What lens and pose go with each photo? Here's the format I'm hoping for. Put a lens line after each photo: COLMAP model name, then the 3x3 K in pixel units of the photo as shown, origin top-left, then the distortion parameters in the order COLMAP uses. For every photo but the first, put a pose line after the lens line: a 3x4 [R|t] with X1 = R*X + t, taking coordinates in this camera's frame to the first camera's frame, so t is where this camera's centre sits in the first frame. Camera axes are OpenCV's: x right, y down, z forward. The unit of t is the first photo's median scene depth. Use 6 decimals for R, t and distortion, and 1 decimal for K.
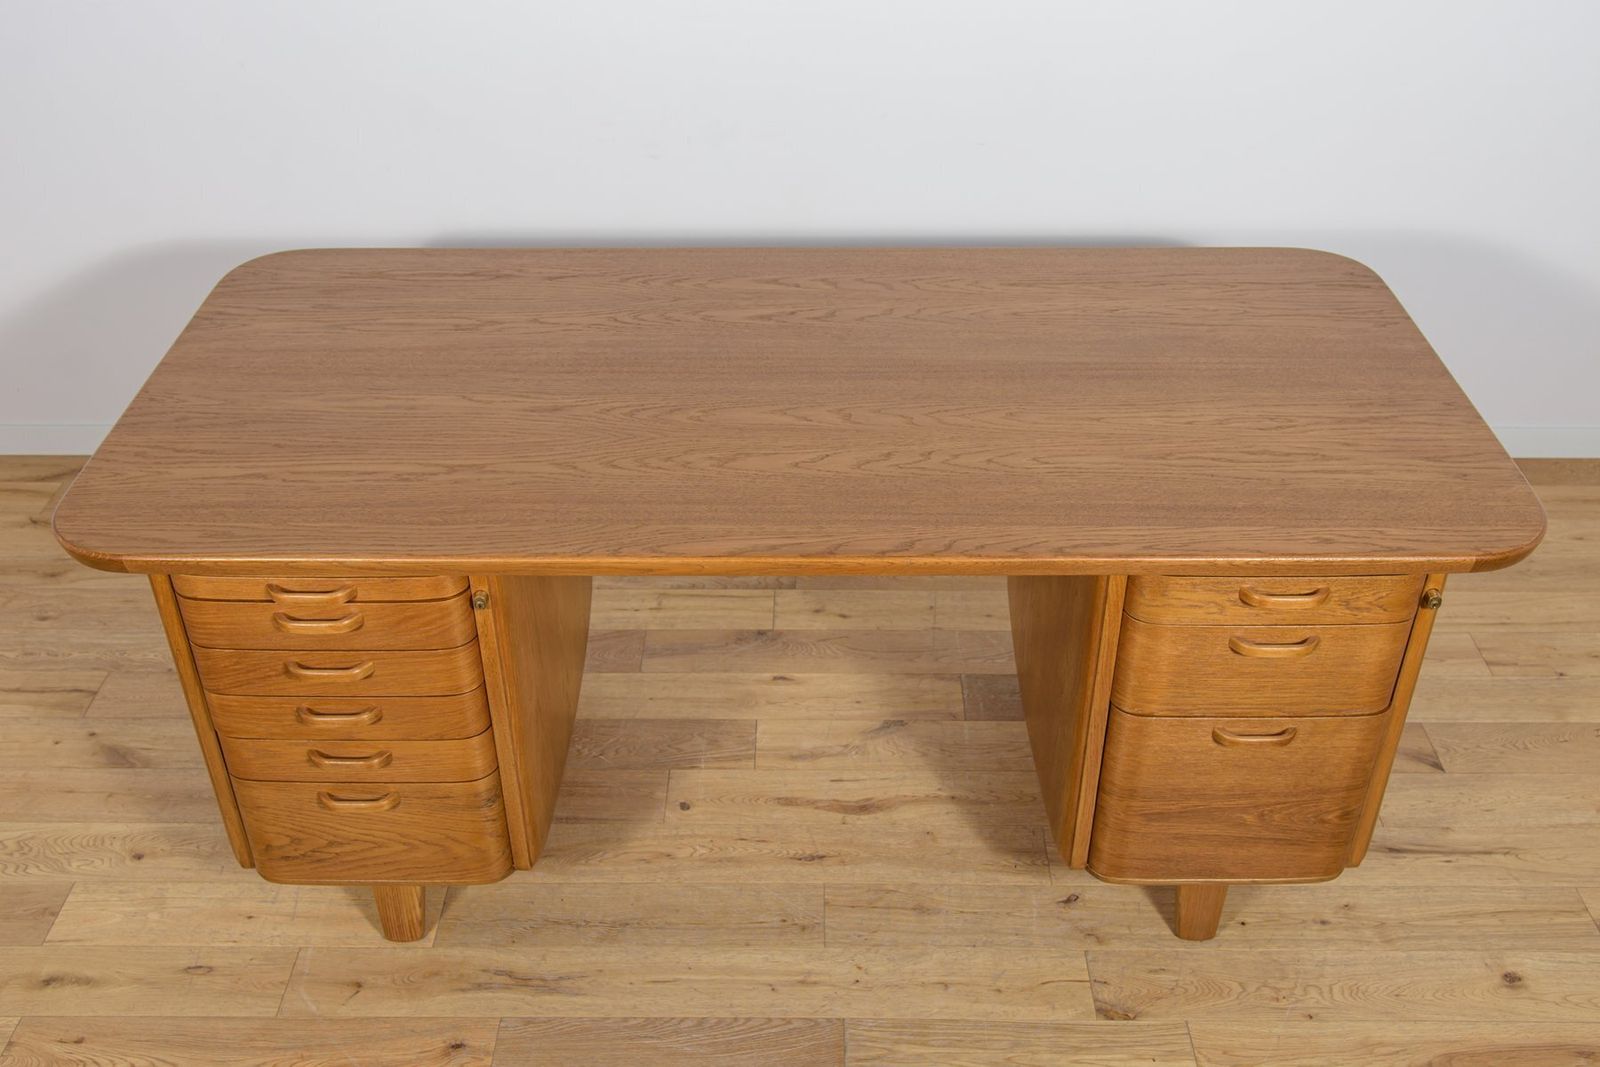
lens RADIAL K [[1531.3, 0, 802.1], [0, 1531.3, 533.8], [0, 0, 1]] dist [-0.036472, 0.086073]
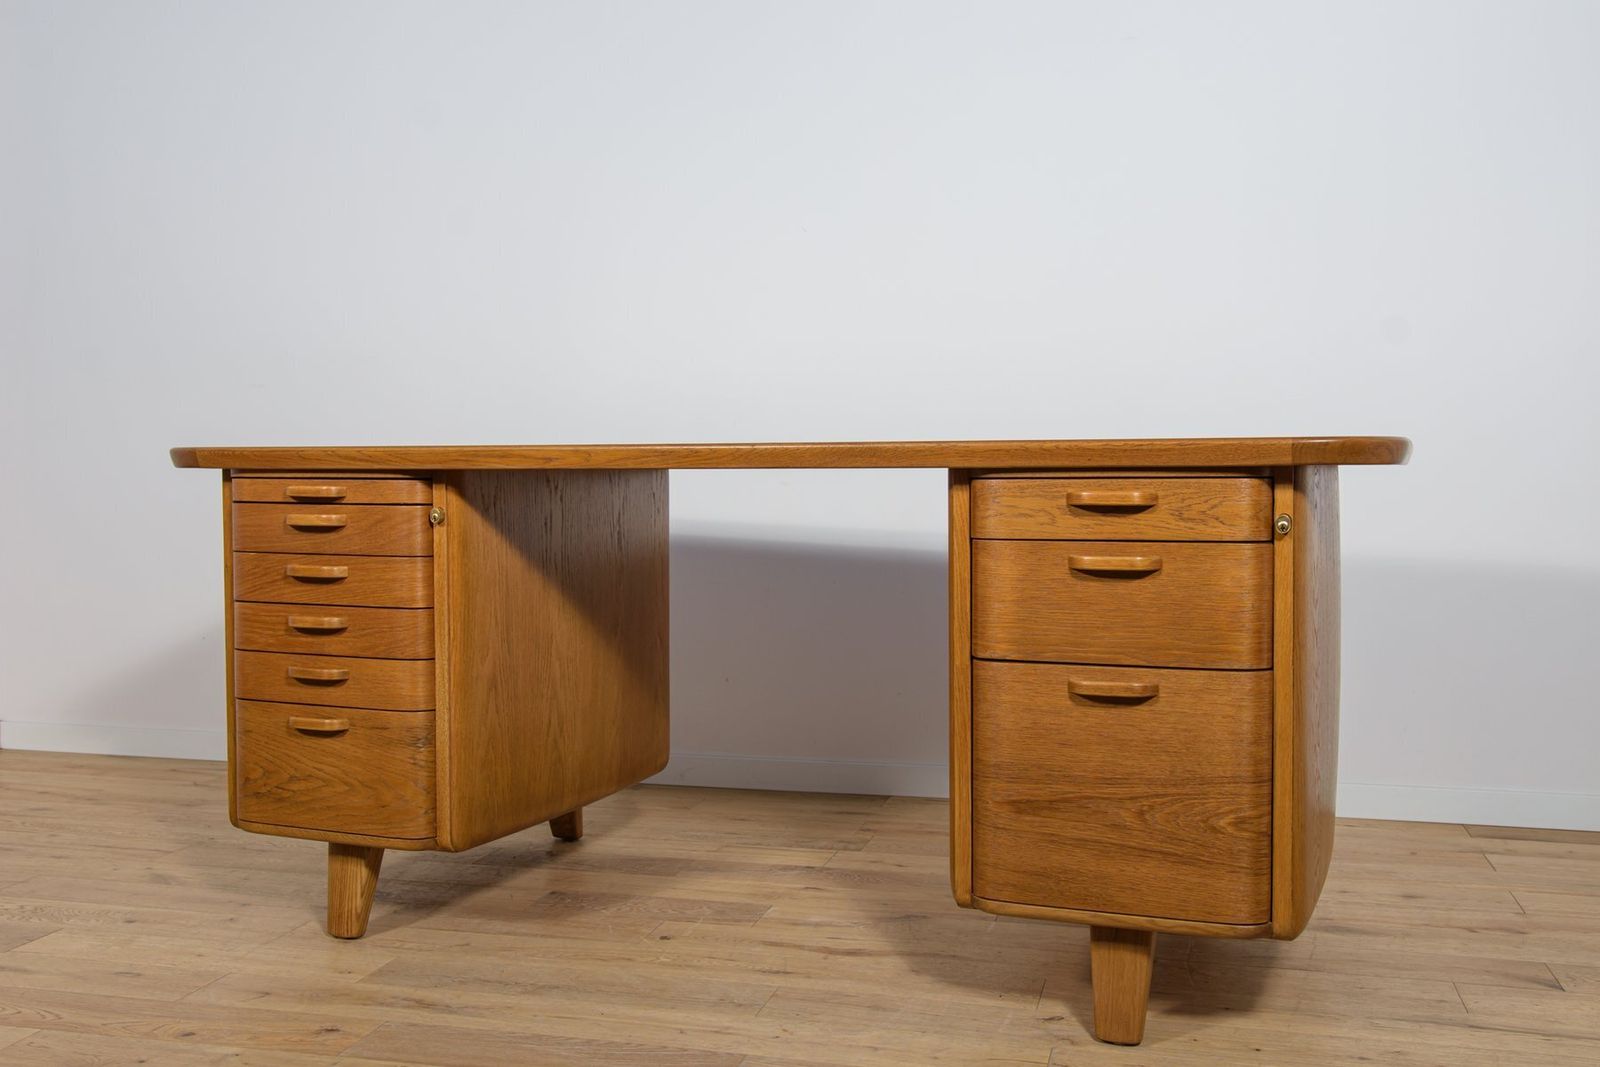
lens RADIAL K [[1531.3, 0, 802.1], [0, 1531.3, 533.8], [0, 0, 1]] dist [-0.036472, 0.086073]
pose [[0.929036, 0.015183, -0.369678, 0.402800], [-0.210672, 0.843077, -0.494812, 0.479808], [0.304154, 0.537578, 0.786447, 0.139221]]
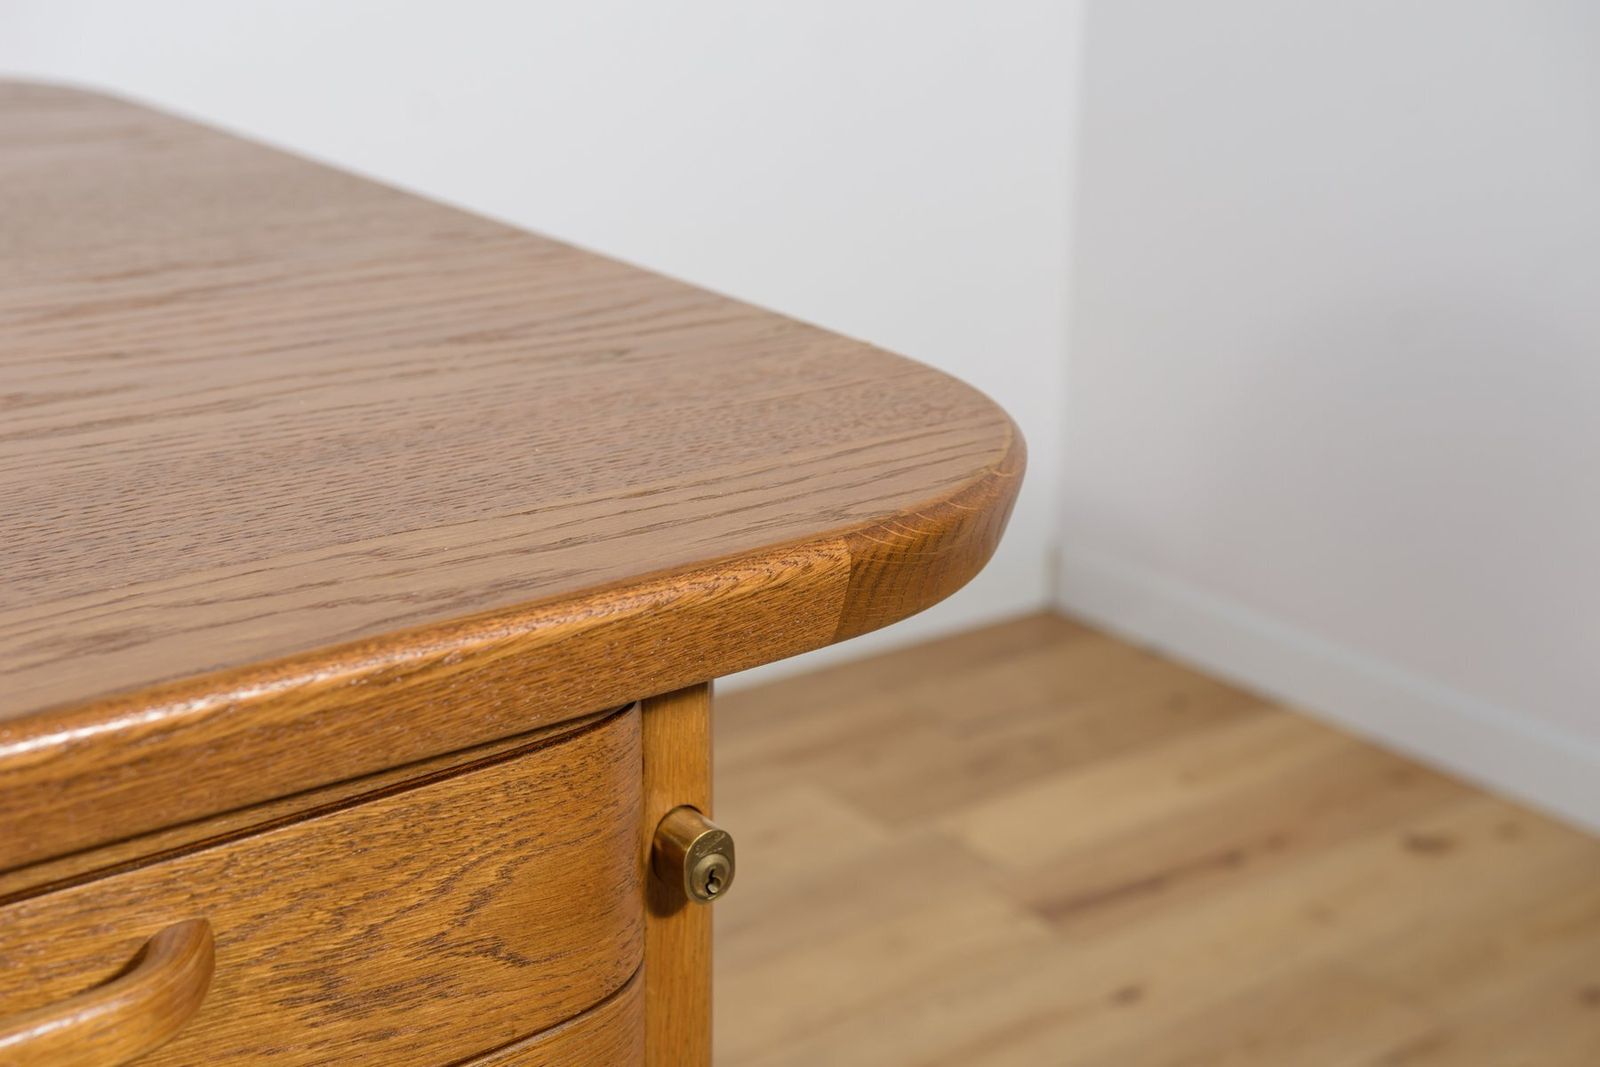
lens RADIAL K [[2360.9, 0, 799.9], [0, 2360.9, 532.9], [0, 0, 1]] dist [0.011274, 0.052452]
pose [[0.797671, -0.180837, 0.575343, 0.204381], [0.331040, 0.928711, -0.167058, 0.050326], [-0.504117, 0.323719, 0.800670, 0.596030]]
